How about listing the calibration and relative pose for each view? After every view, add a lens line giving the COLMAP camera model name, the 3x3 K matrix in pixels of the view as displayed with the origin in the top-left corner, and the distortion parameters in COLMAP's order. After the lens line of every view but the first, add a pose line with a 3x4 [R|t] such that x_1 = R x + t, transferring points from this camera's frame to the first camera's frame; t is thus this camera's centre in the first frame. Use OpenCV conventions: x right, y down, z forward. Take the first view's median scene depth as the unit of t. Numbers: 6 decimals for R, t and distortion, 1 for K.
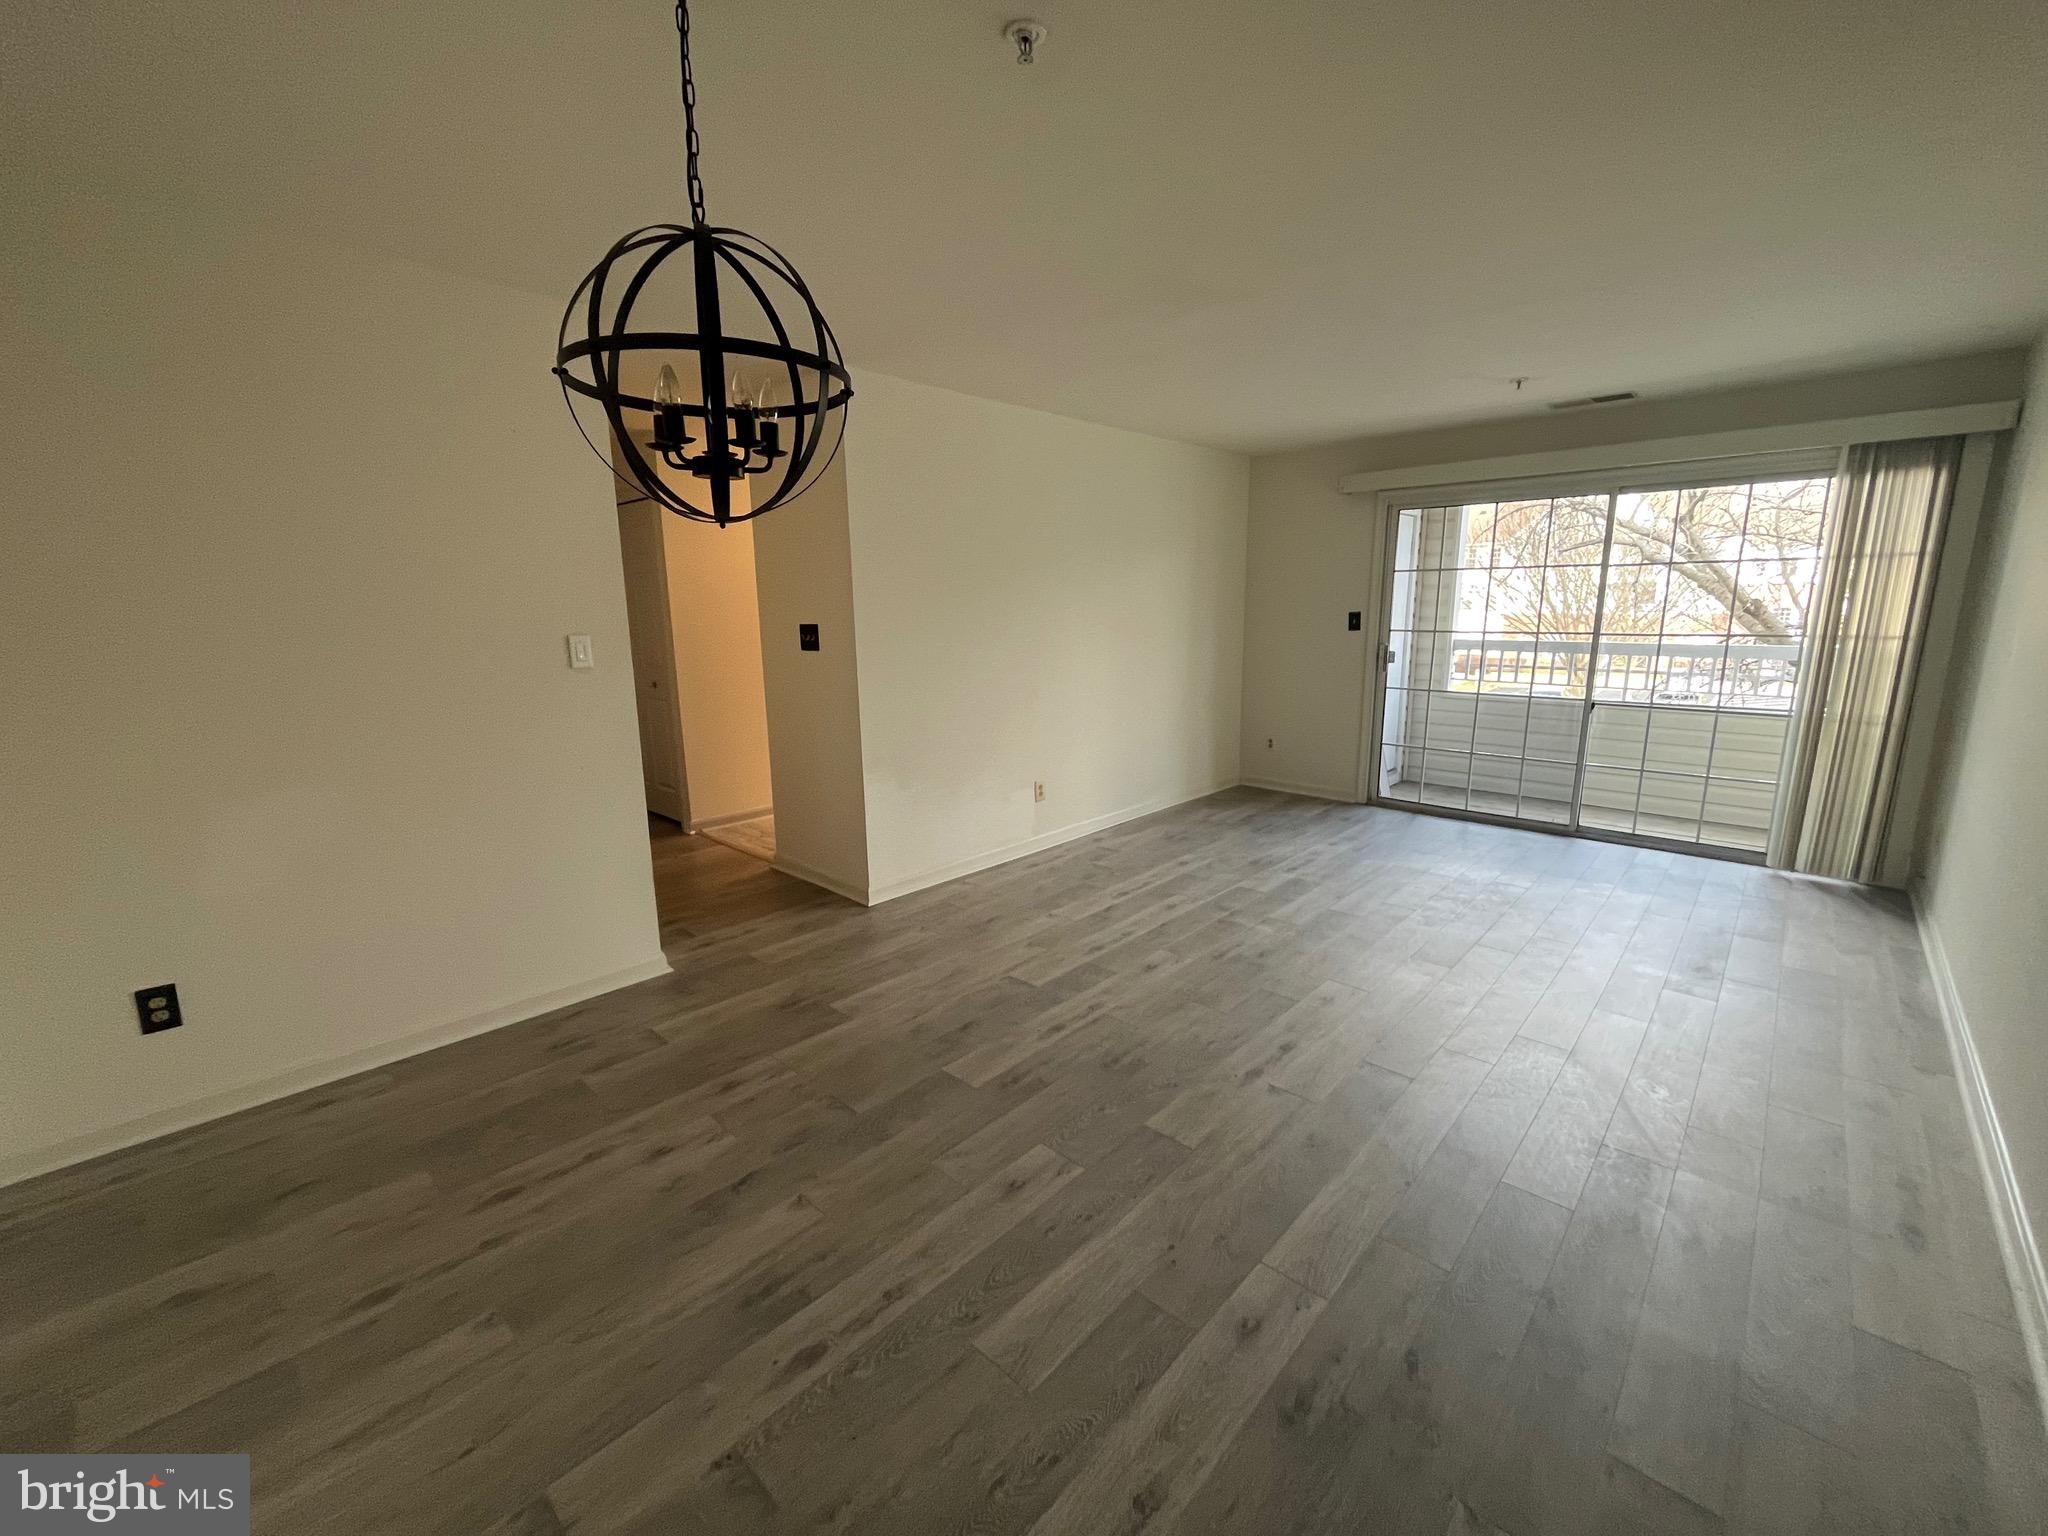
lens RADIAL K [[824.7, 0, 1029.8], [0, 824.7, 778.3], [0, 0, 1]] dist [-0.001845, -0.000679]
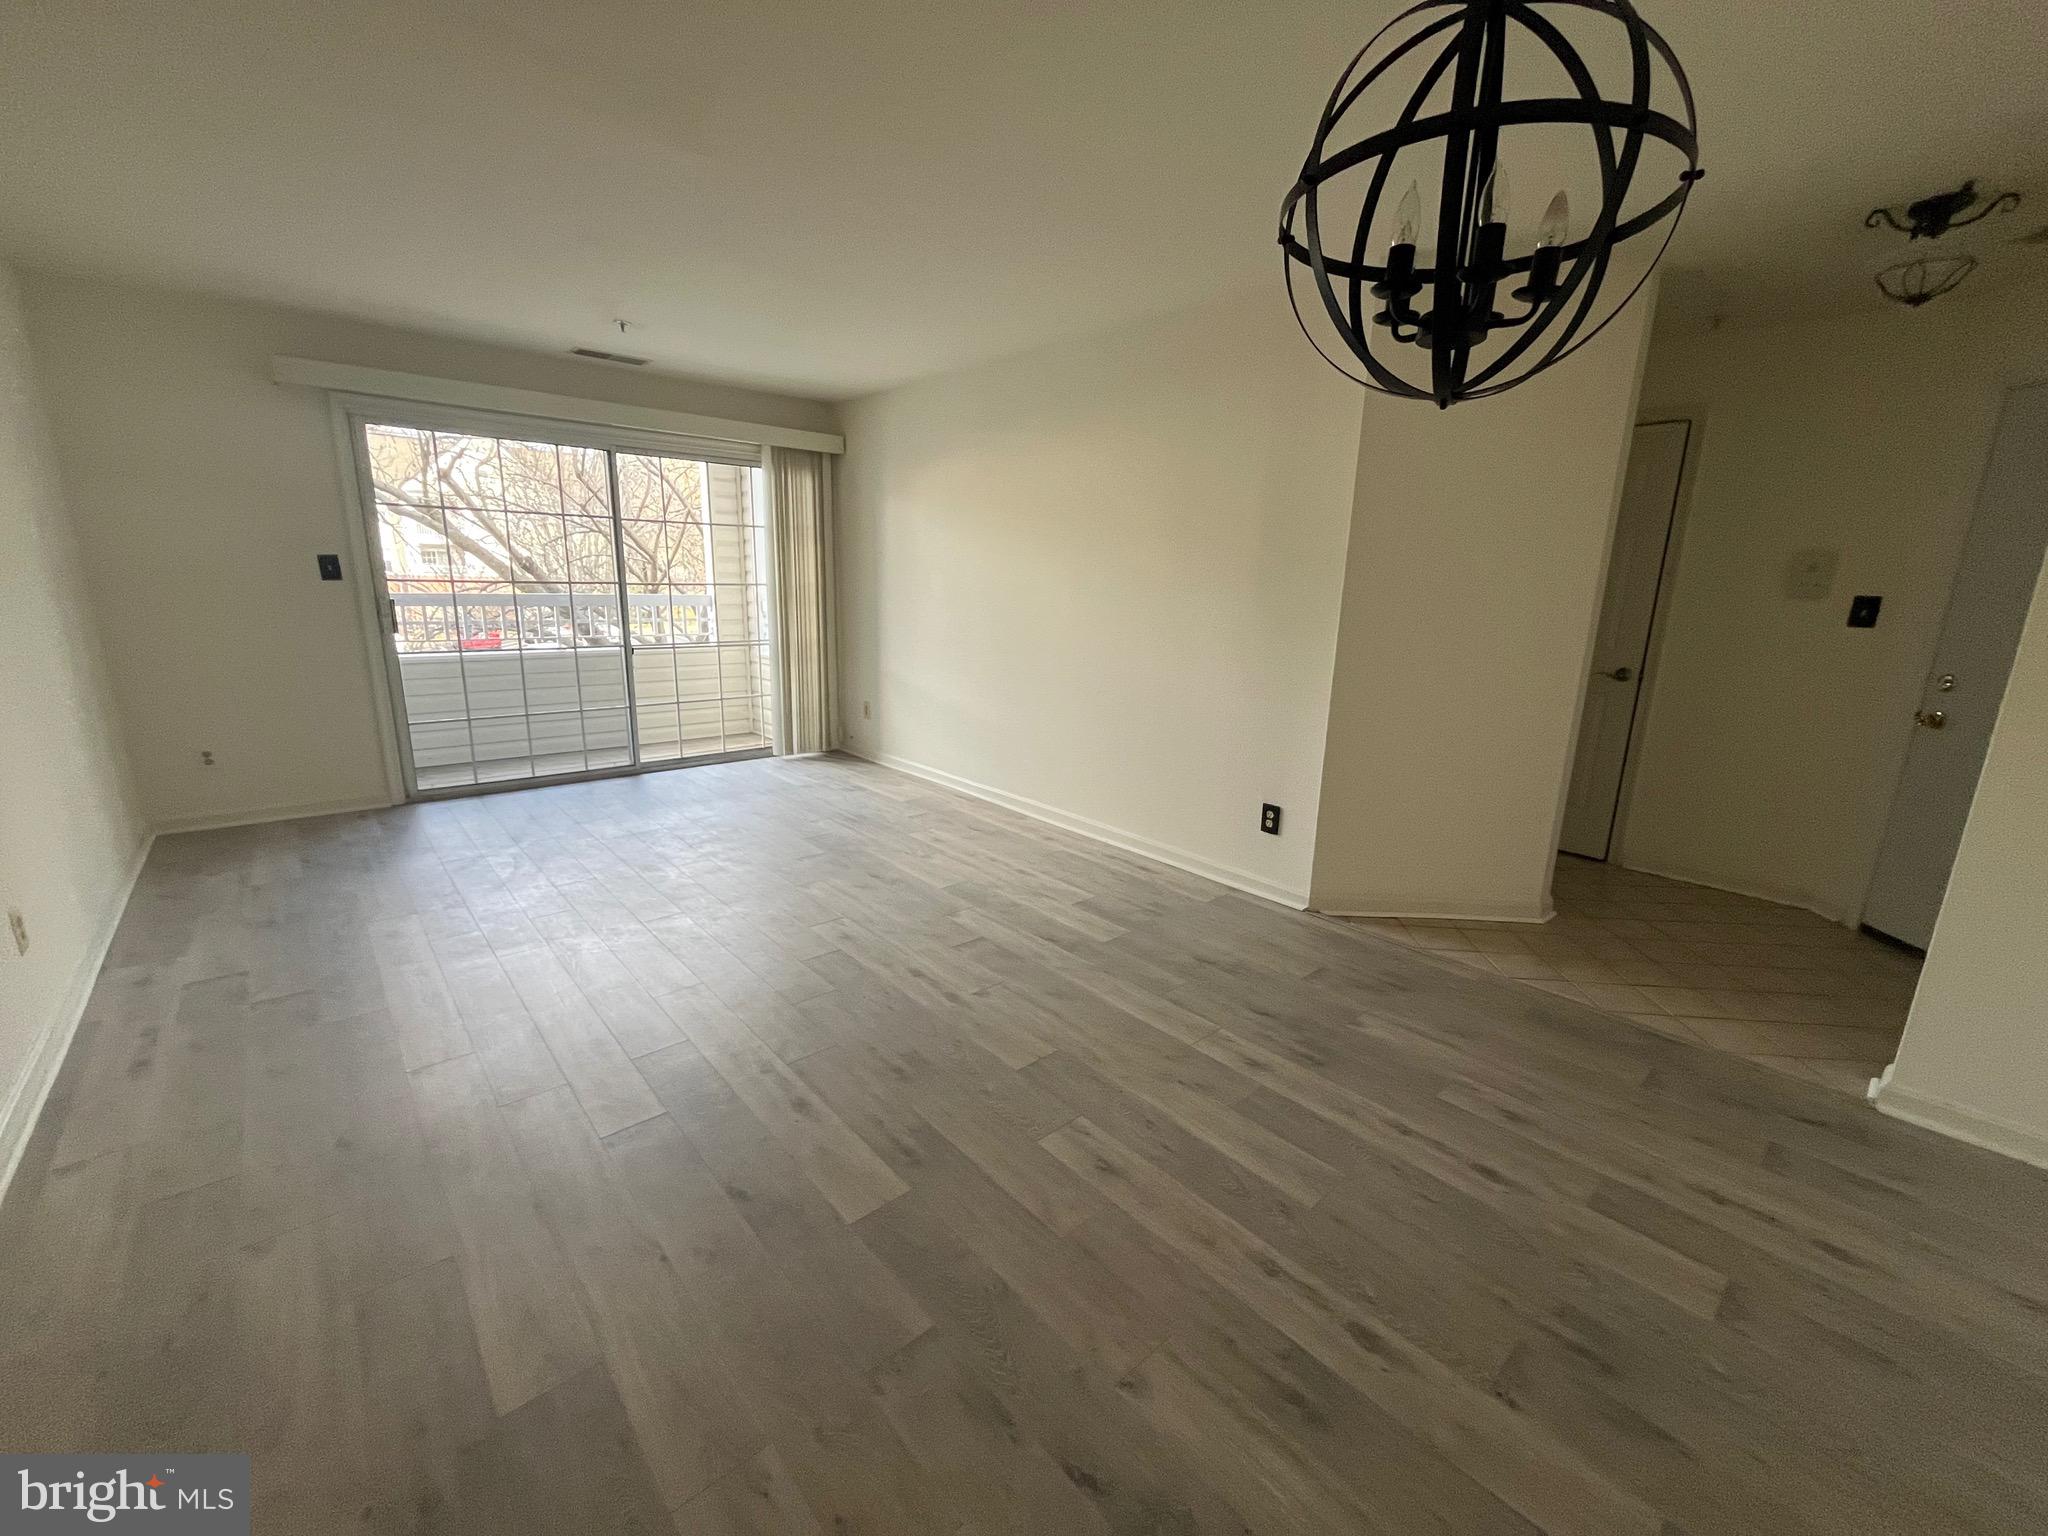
lens RADIAL K [[824.7, 0, 1026.1], [0, 824.7, 775.7], [0, 0, 1]] dist [-0.001845, -0.000679]
pose [[0.091673, -0.223254, 0.970440, -0.549247], [0.179979, 0.962209, 0.204358, -0.090094], [-0.979389, 0.155924, 0.128390, 0.595133]]
